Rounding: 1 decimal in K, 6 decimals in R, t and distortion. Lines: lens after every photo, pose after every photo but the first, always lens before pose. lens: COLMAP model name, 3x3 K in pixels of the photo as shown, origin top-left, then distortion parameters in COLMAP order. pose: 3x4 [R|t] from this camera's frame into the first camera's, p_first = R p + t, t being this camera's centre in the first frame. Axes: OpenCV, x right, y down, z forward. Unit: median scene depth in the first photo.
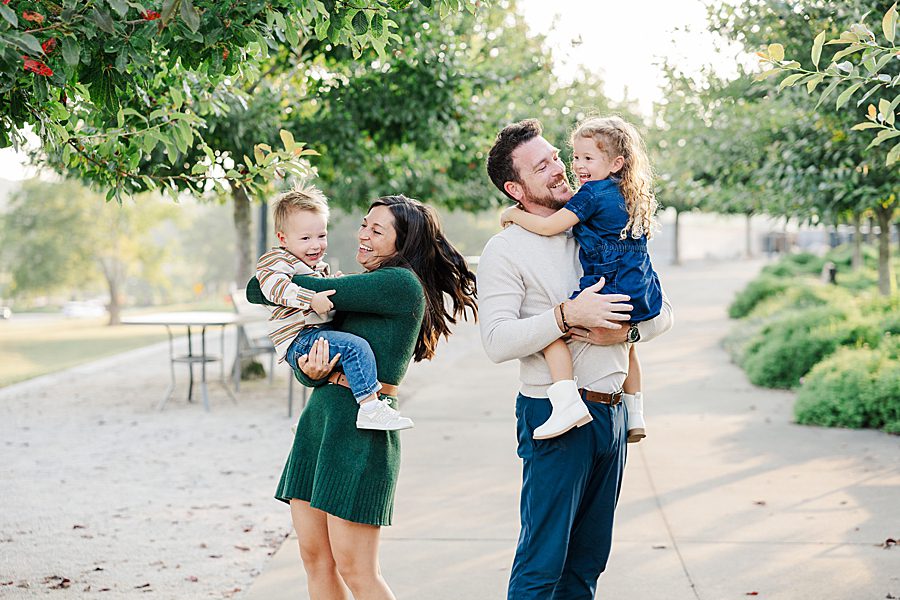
lens RADIAL K [[1638.7, 0, 450.4], [0, 1638.7, 314.6], [0, 0, 1]] dist [-0.000463, 0.010681]
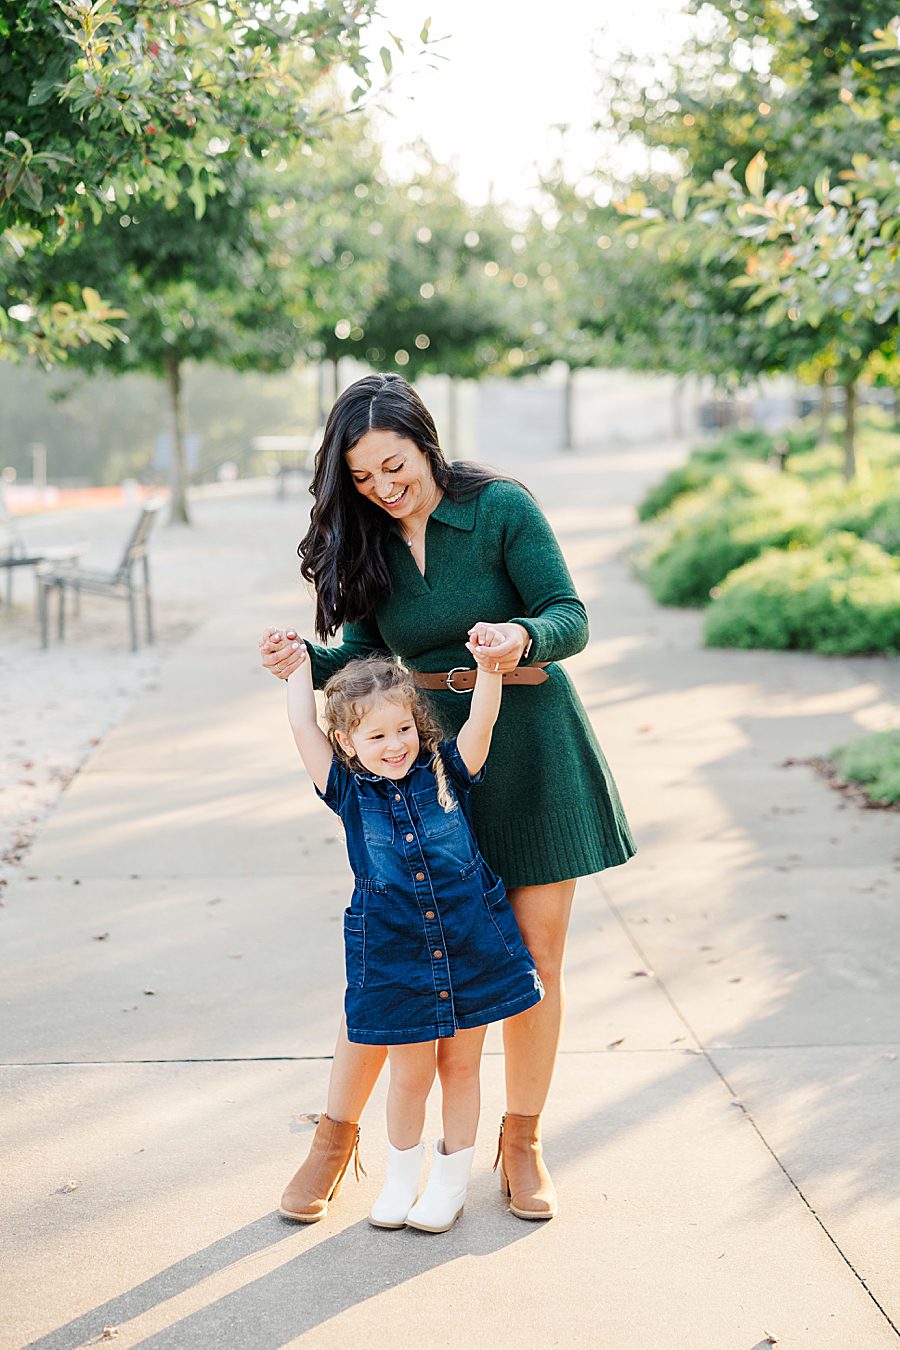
lens RADIAL K [[2589.9, 0, 450.0], [0, 2589.9, 675.0], [0, 0, 1]] dist [0.018421, 0.017272]
pose [[0.996078, -0.015634, 0.087082, -0.013734], [0.010851, 0.998421, 0.055124, 0.008829], [-0.087806, -0.053963, 0.994675, -0.175950]]
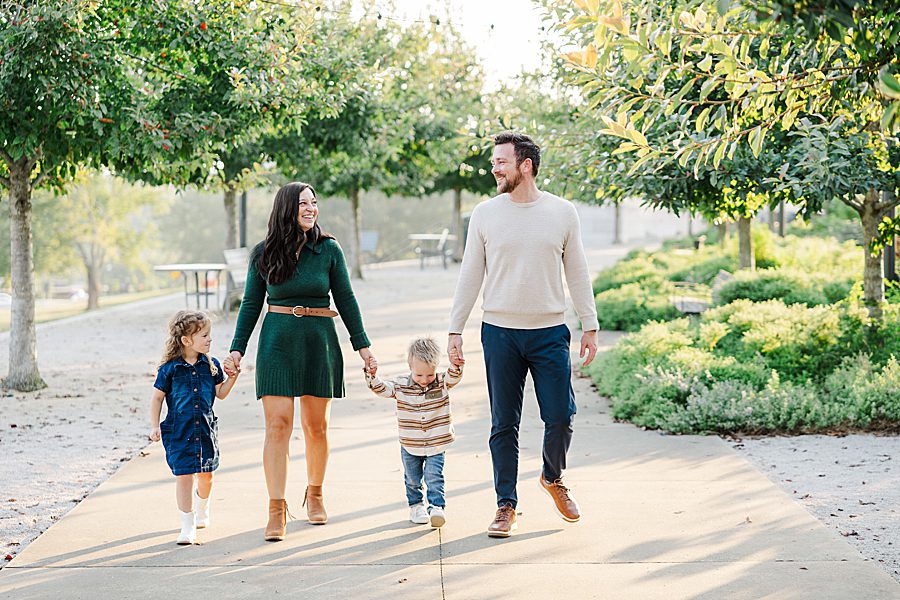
lens RADIAL K [[1726.6, 0, 450.0], [0, 1726.6, 300.0], [0, 0, 1]] dist [0.018421, 0.017272]
pose [[0.999959, -0.005377, 0.007339, 0.061046], [0.005392, 0.999983, -0.002065, 0.033906], [-0.007327, 0.002104, 0.999971, -0.570630]]
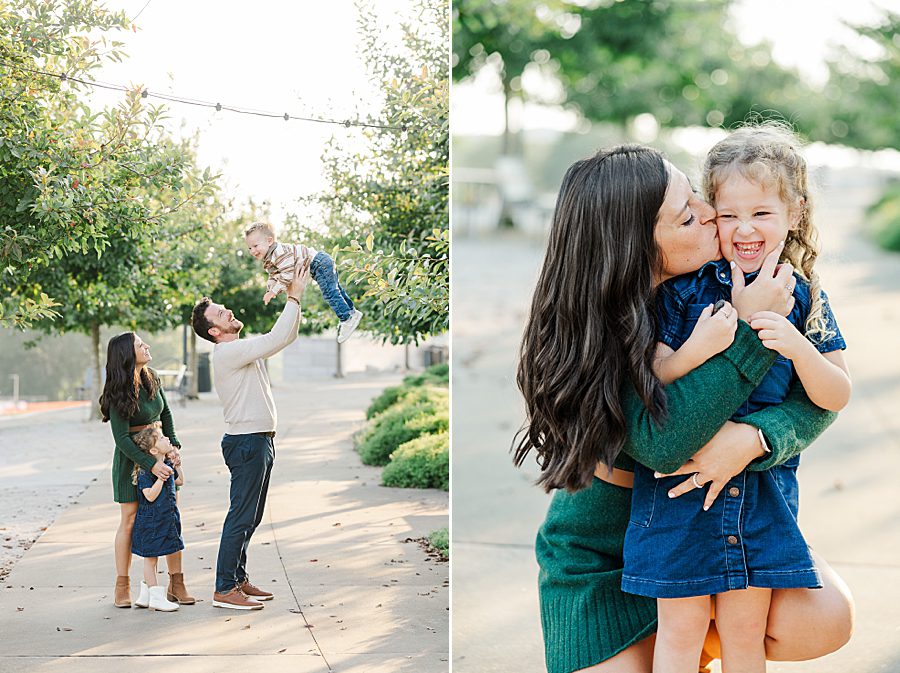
lens RADIAL K [[1651.1, 0, 225.8], [0, 1651.1, 337.1], [0, 0, 1]] dist [0.024537, -0.007532]
pose [[0.998318, -0.002744, 0.057918, -0.003405], [0.005993, 0.998413, -0.056004, 0.015096], [-0.057672, 0.056257, 0.996749, -0.335541]]
